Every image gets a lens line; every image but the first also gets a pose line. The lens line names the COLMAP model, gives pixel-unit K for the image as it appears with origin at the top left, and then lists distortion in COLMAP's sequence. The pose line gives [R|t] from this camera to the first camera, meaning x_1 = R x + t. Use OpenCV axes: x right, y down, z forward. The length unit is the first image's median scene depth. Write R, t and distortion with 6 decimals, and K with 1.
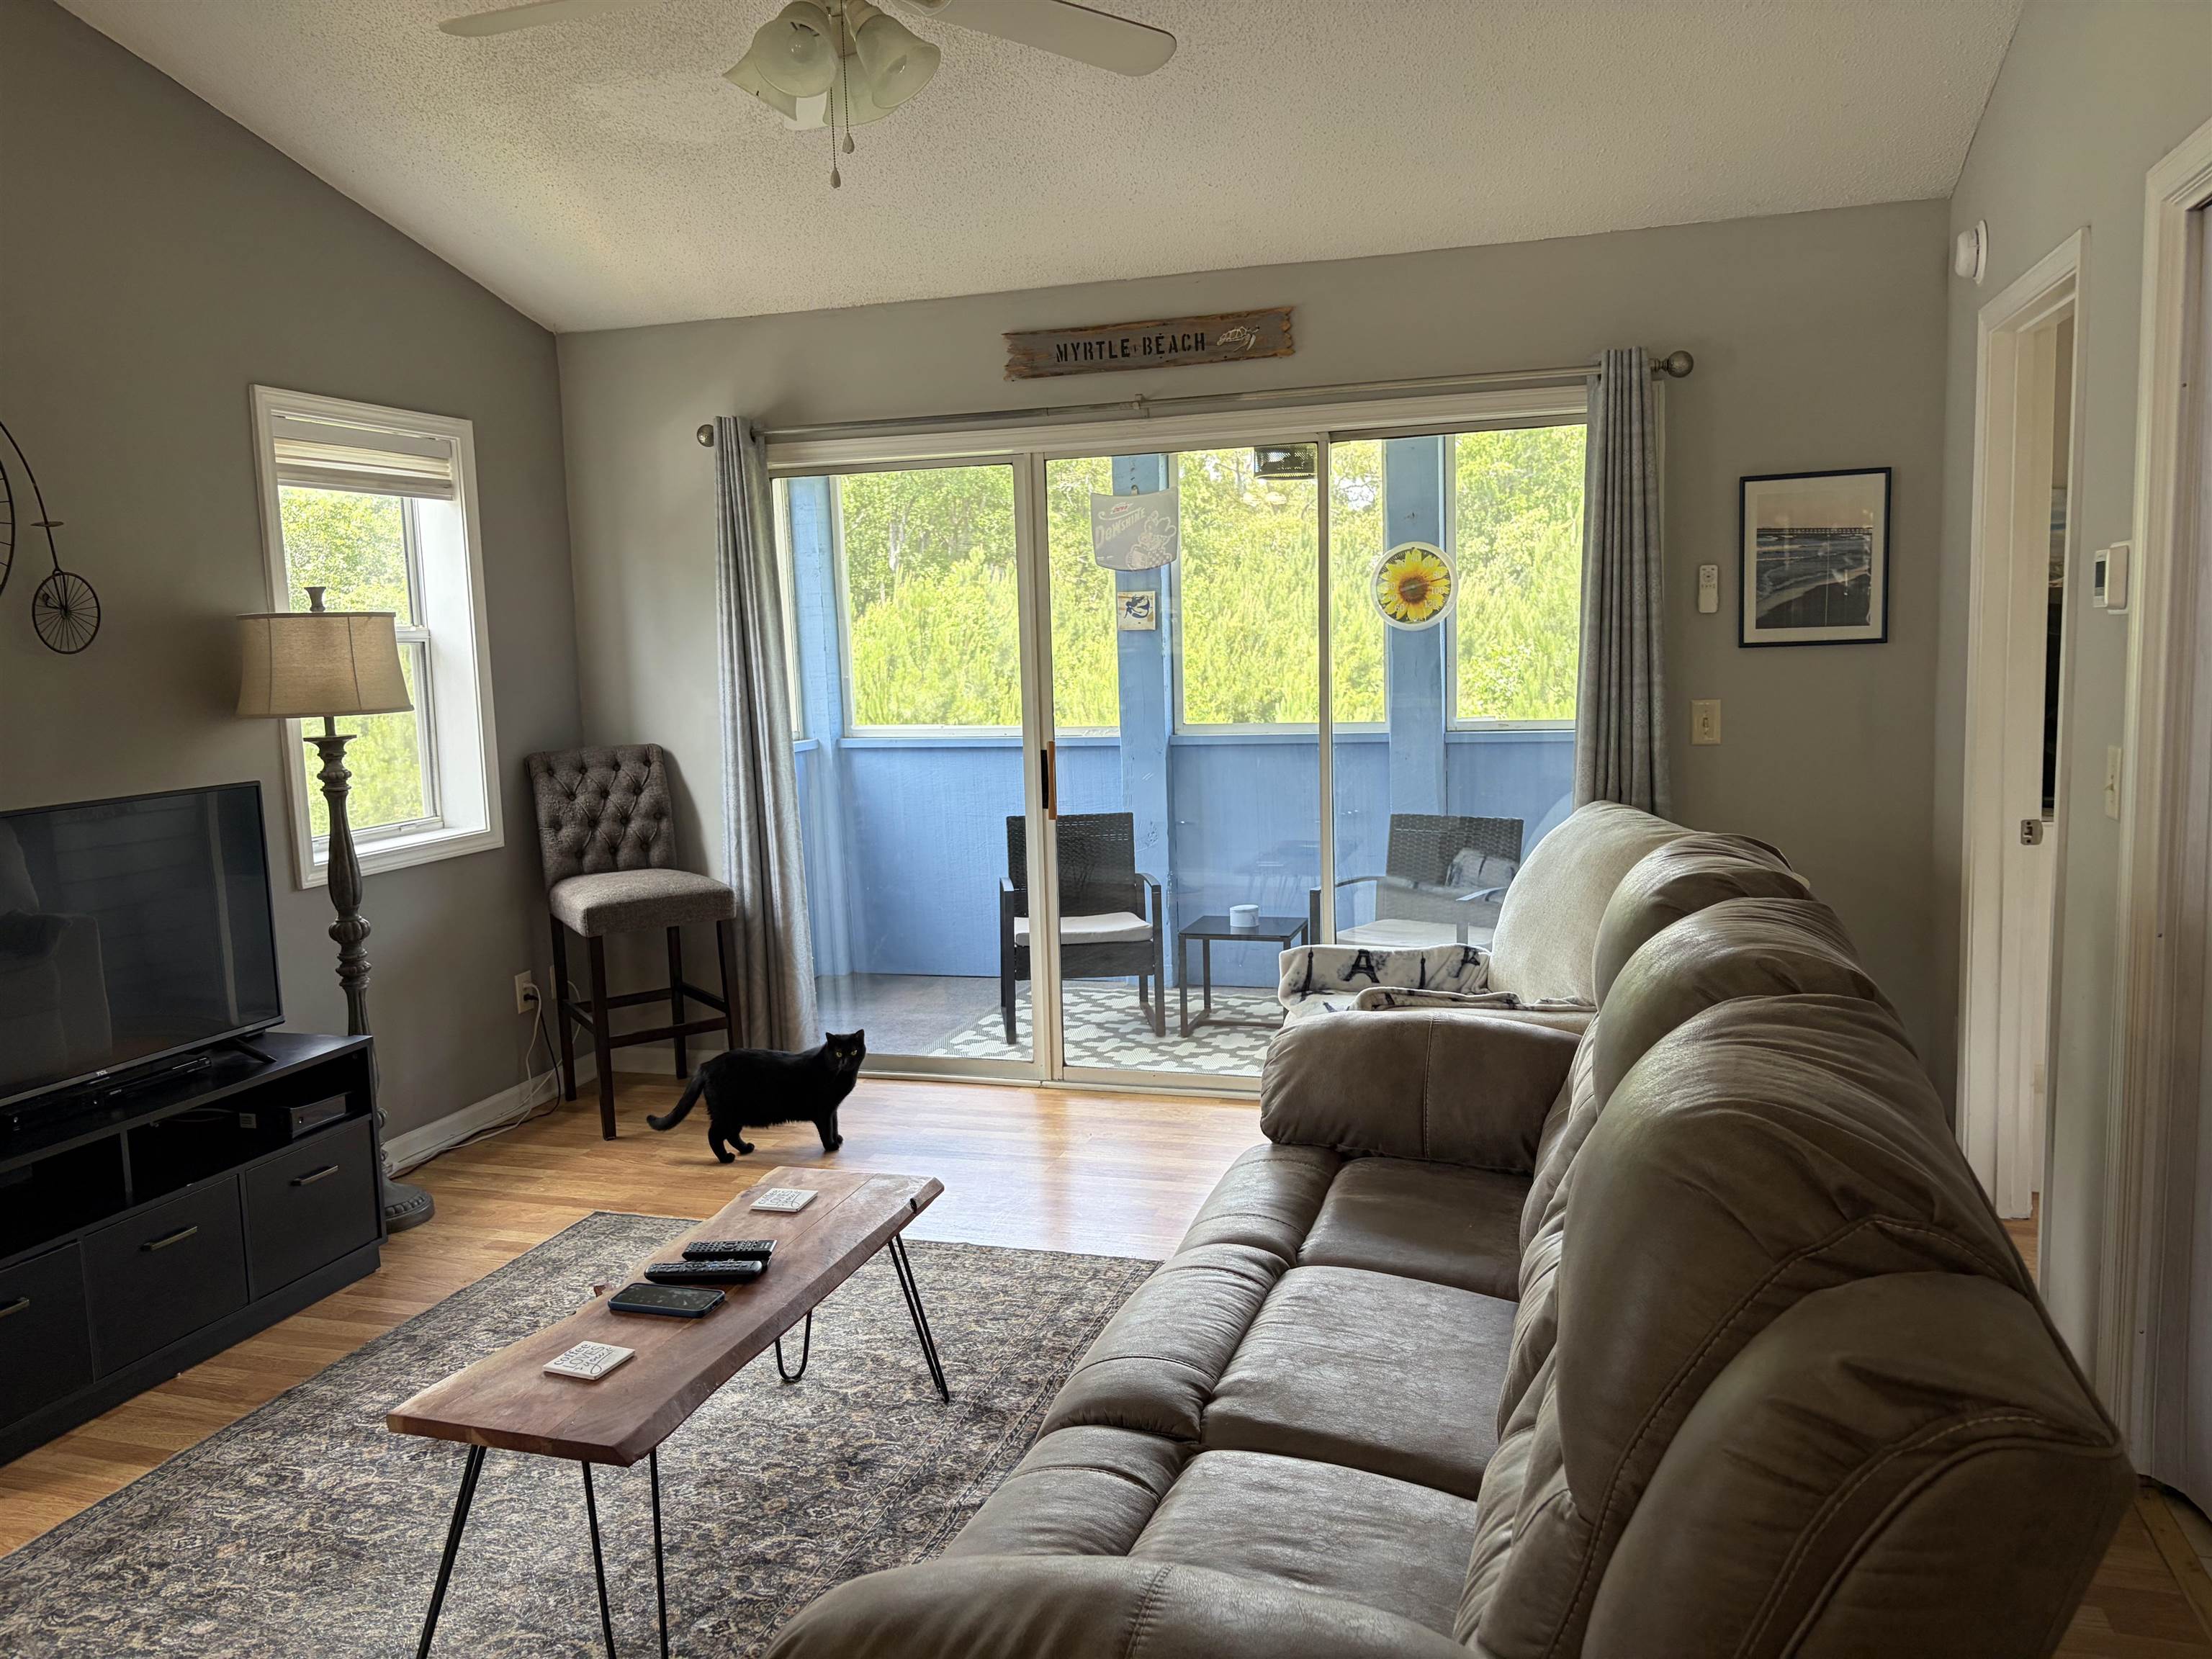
lens RADIAL K [[1677.5, 0, 1089.0], [0, 1677.5, 832.3], [0, 0, 1]] dist [0.043613, -0.048014]
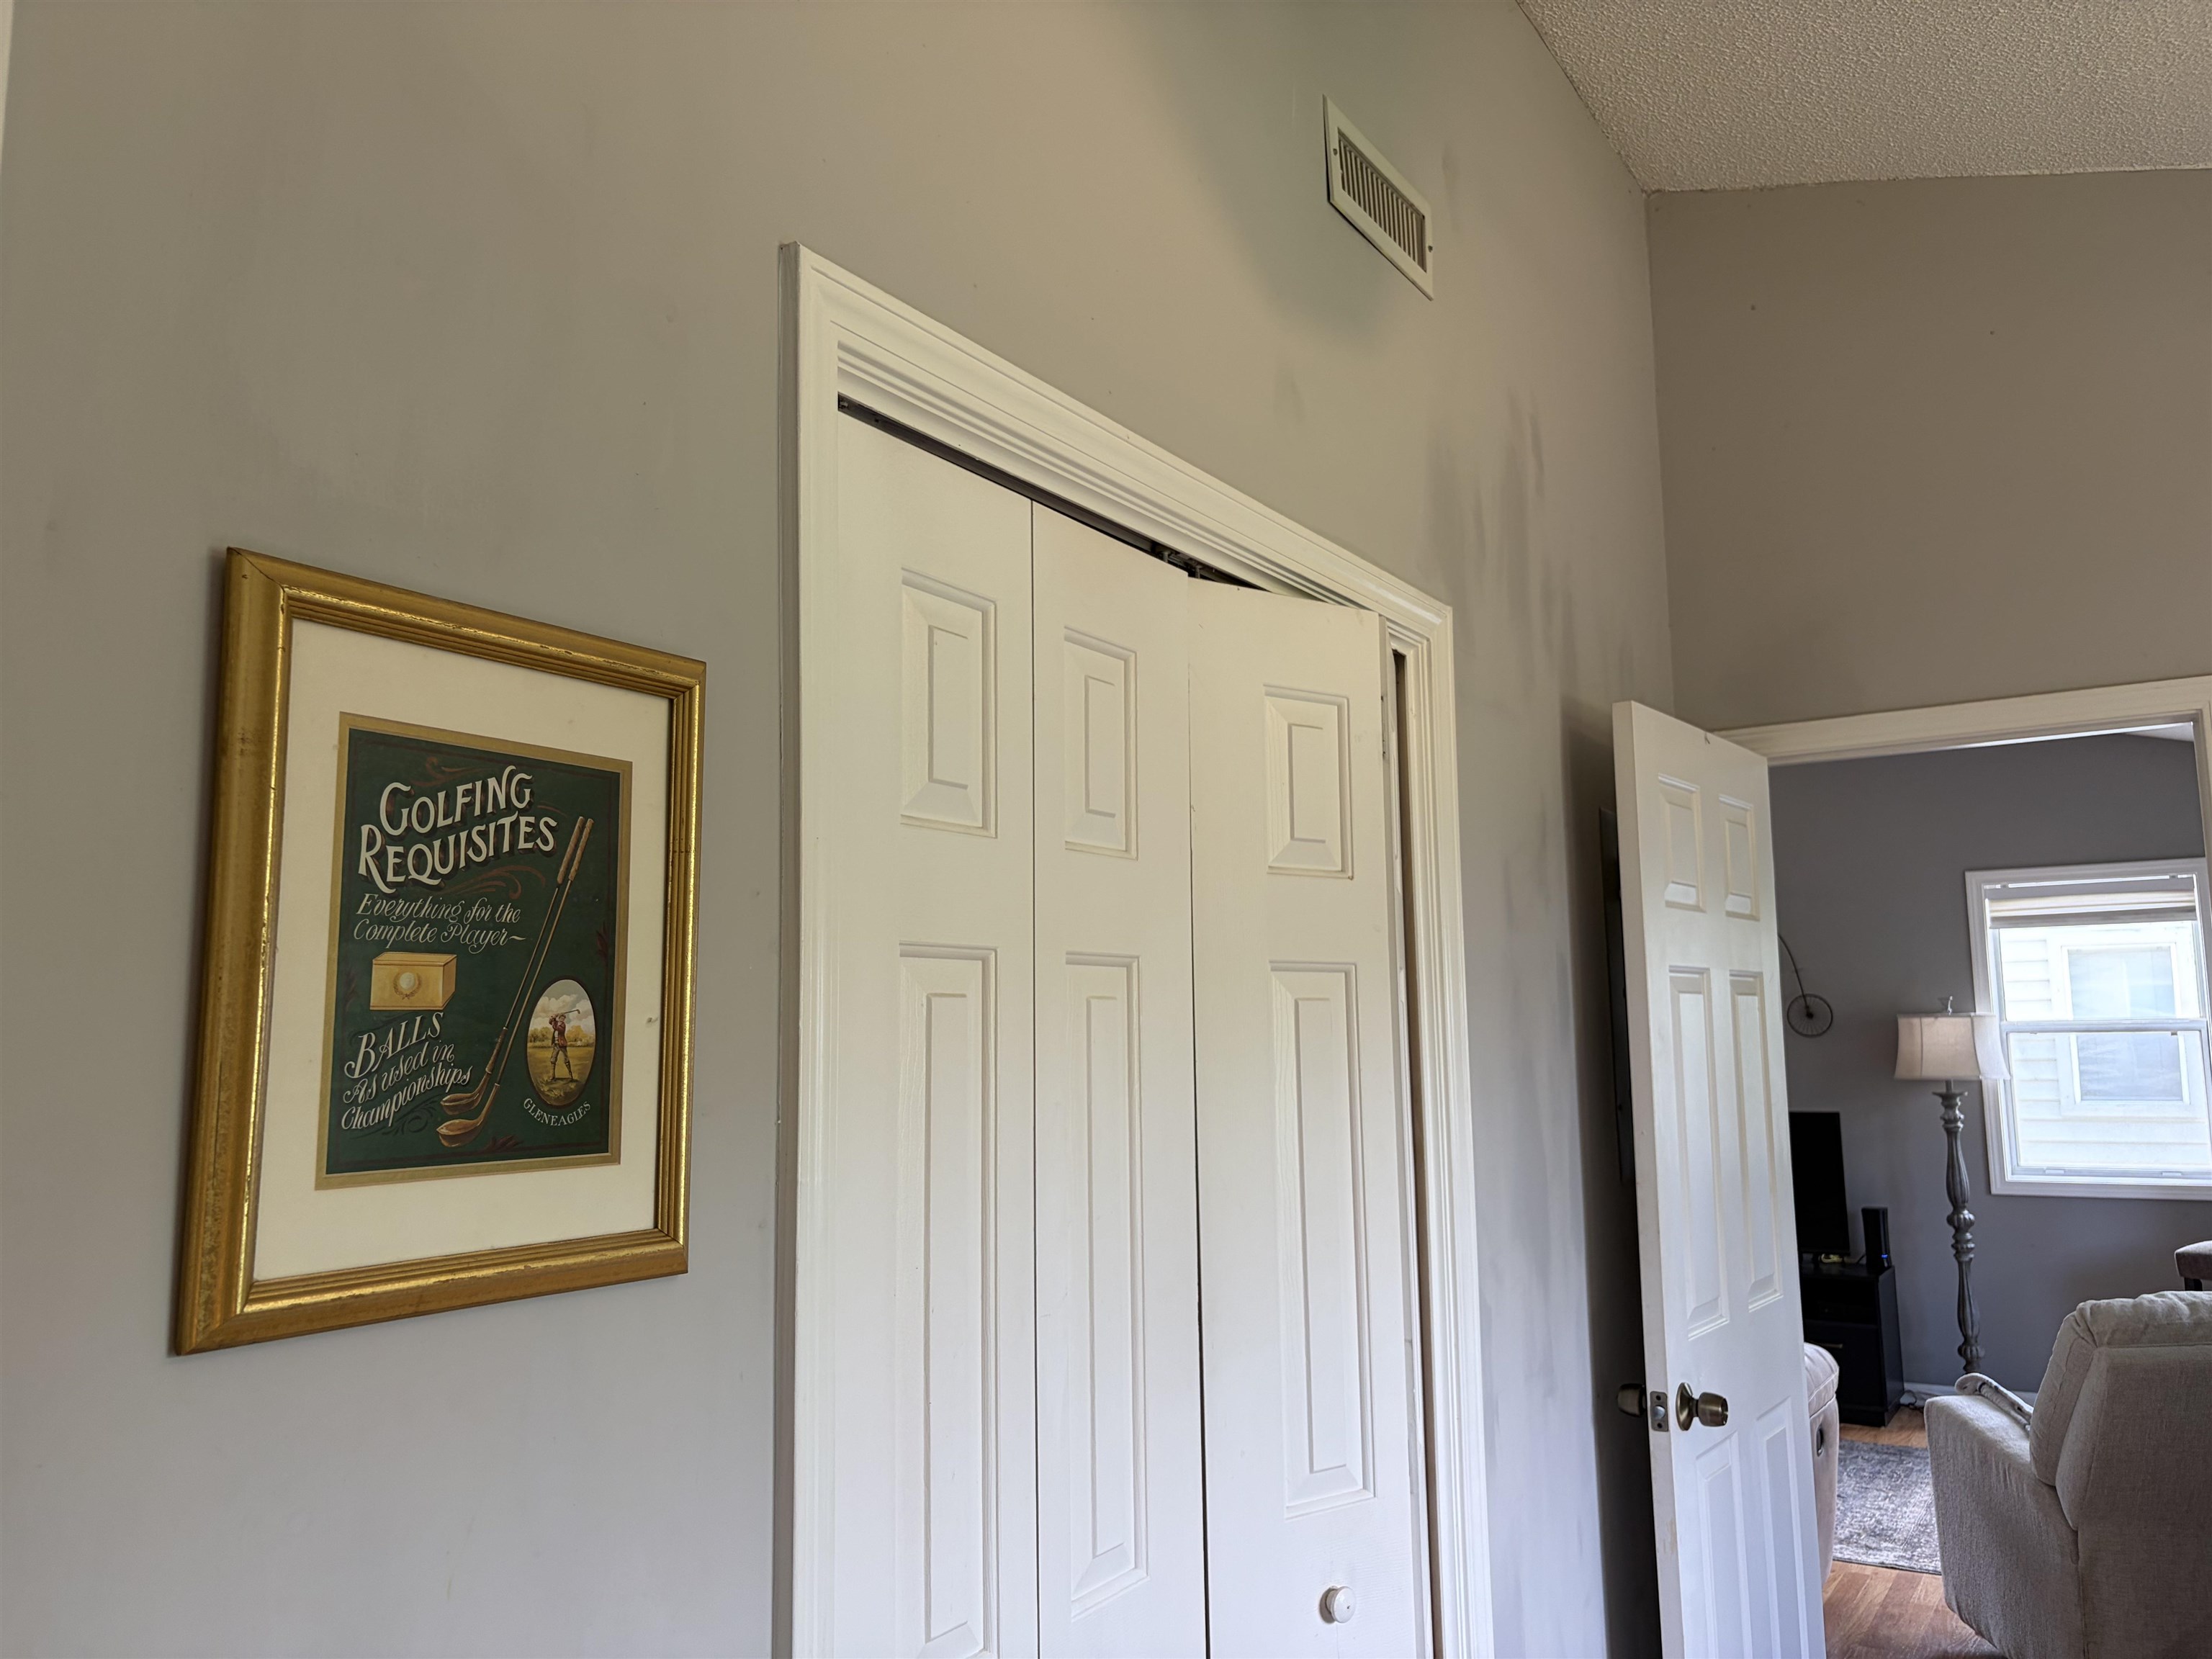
lens RADIAL K [[1677.5, 0, 1090.1], [0, 1677.5, 838.9], [0, 0, 1]] dist [0.043613, -0.048014]
pose [[-0.283189, -0.086497, -0.955156, 1.224746], [-0.095803, 0.993495, -0.061564, -0.111118], [0.954267, 0.074072, -0.289633, 0.636070]]
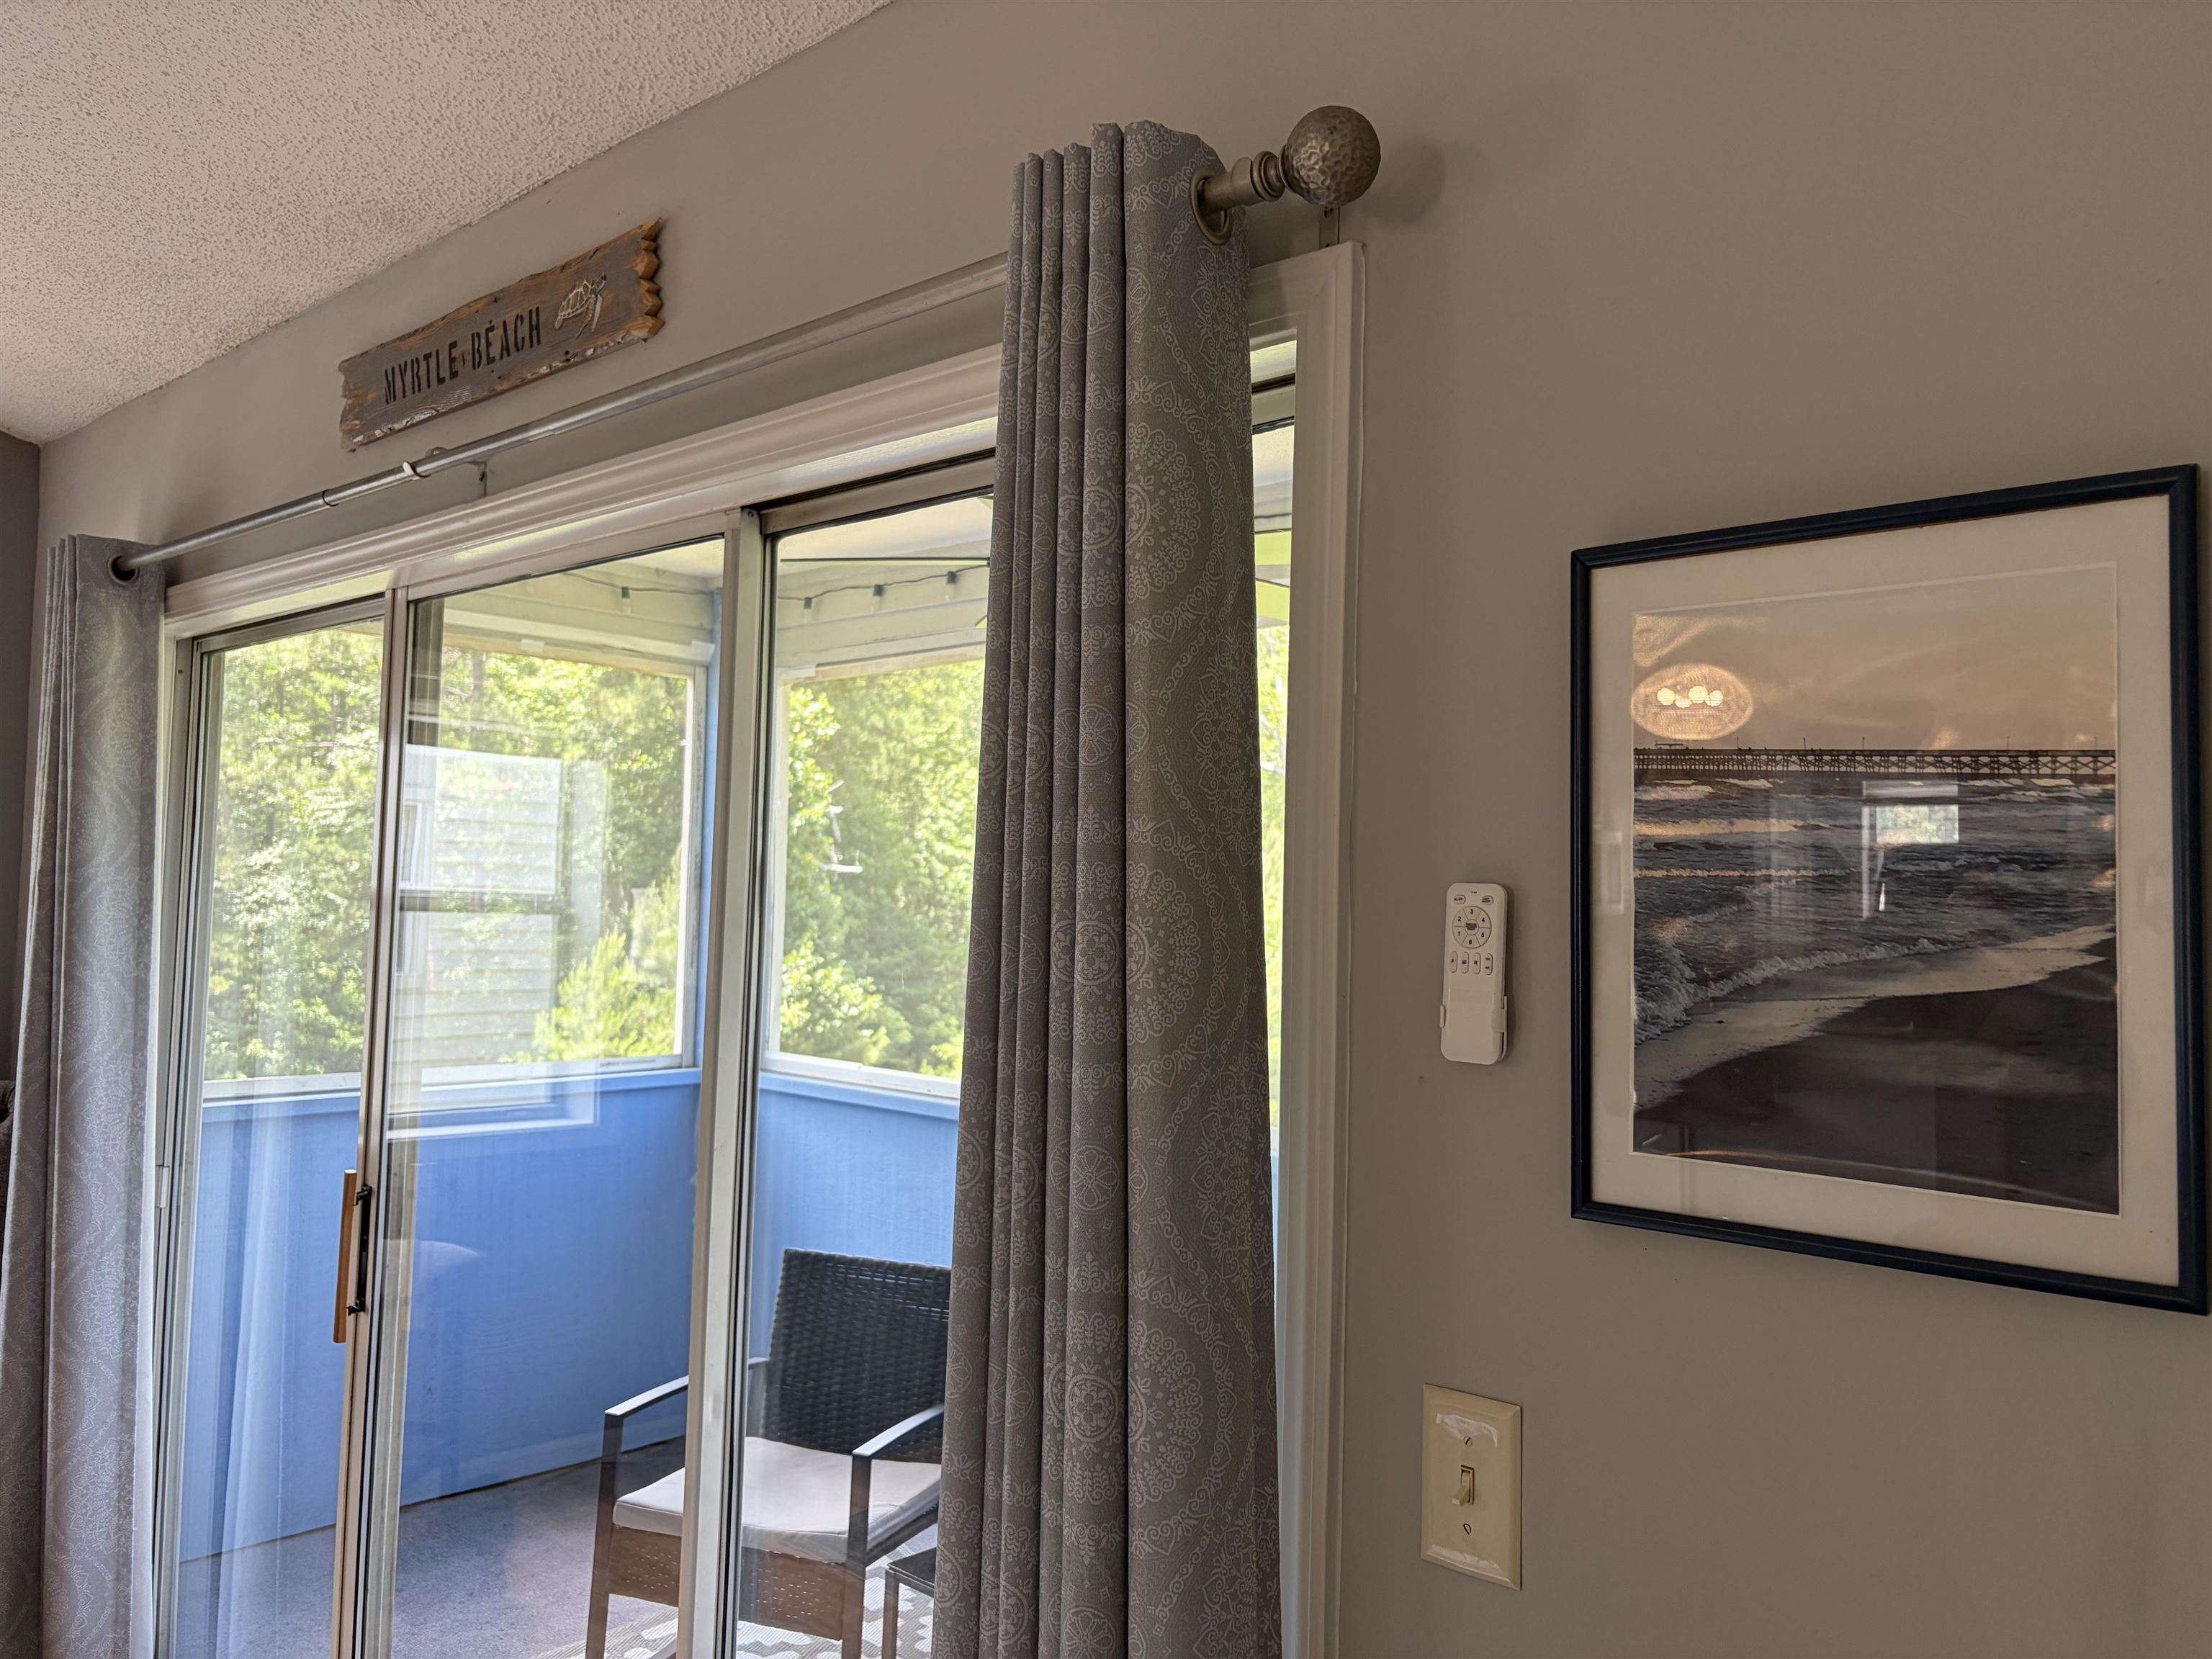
lens RADIAL K [[1677.5, 0, 1111.8], [0, 1677.5, 800.6], [0, 0, 1]] dist [0.043613, -0.048014]
pose [[0.898365, 0.031760, -0.438101, 0.437344], [-0.106911, 0.983199, -0.147954, -0.127542], [0.426041, 0.179754, 0.886666, 0.748525]]
